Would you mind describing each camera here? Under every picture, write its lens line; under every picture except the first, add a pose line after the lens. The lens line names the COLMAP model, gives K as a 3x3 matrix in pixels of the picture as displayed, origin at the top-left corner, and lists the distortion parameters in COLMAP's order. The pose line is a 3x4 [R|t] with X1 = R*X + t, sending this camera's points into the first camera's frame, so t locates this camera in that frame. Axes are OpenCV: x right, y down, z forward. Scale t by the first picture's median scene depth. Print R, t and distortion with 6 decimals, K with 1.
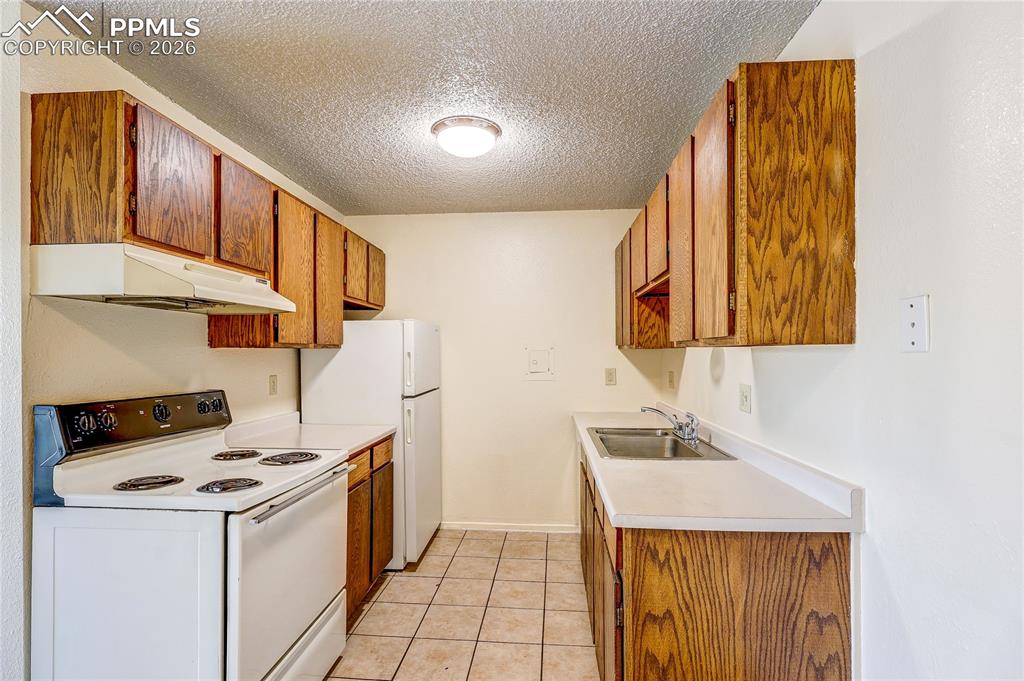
lens RADIAL K [[480.3, 0, 514.0], [0, 480.3, 351.4], [0, 0, 1]] dist [-0.001718, 0.000723]
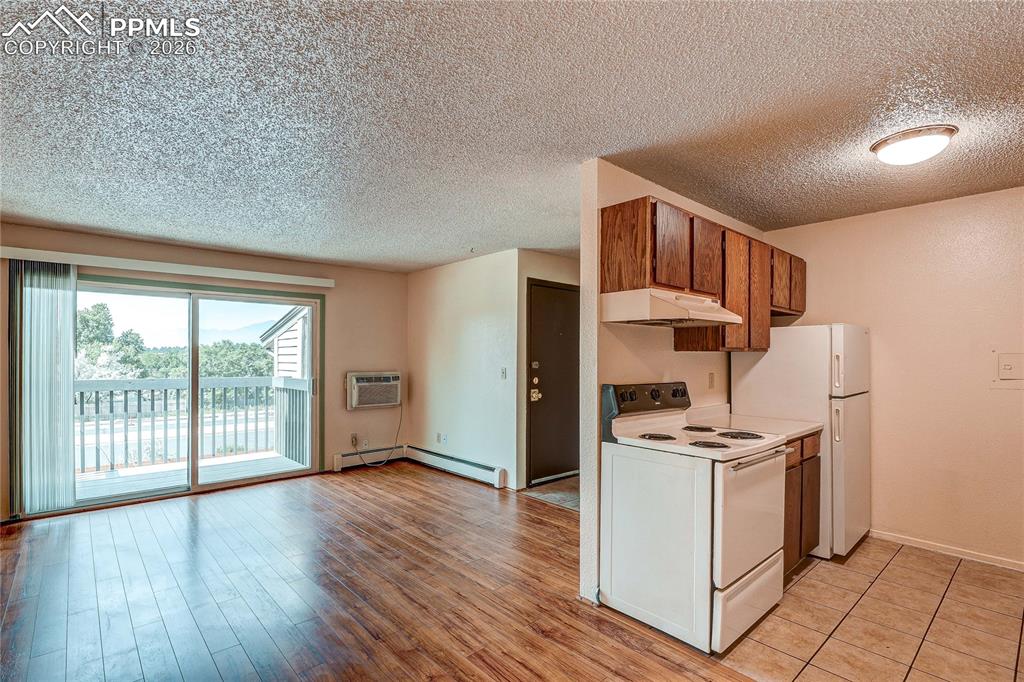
lens RADIAL K [[480.3, 0, 518.5], [0, 480.3, 355.4], [0, 0, 1]] dist [-0.001718, 0.000723]
pose [[0.727703, 0.003671, -0.685883, -0.005997], [-0.002375, 0.999993, 0.002833, 0.001386], [0.685888, -0.000433, 0.727707, -0.317361]]
